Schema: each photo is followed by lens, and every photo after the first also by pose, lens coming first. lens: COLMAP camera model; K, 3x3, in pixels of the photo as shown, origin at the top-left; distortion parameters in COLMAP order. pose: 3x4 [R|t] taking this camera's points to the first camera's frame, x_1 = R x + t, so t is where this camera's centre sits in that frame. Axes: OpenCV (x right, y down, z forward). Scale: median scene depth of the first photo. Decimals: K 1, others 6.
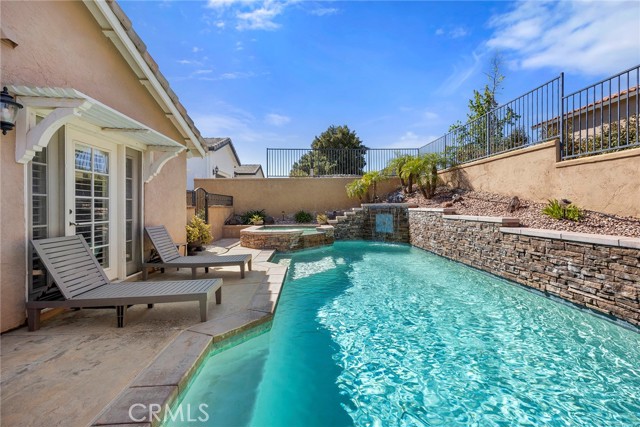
lens RADIAL K [[249.2, 0, 322.6], [0, 249.2, 212.5], [0, 0, 1]] dist [-0.003480, -0.000365]
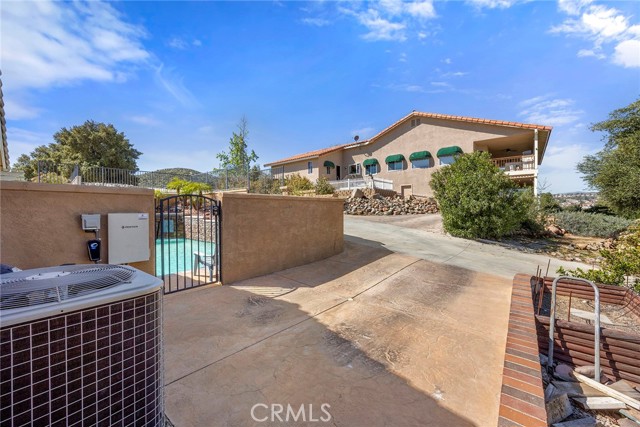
lens RADIAL K [[249.2, 0, 319.8], [0, 249.2, 214.0], [0, 0, 1]] dist [-0.003480, -0.000365]
pose [[0.682019, -0.012684, 0.731225, -0.057161], [0.021946, 0.999754, -0.003127, -0.001620], [-0.731005, 0.018180, 0.682130, -0.179690]]
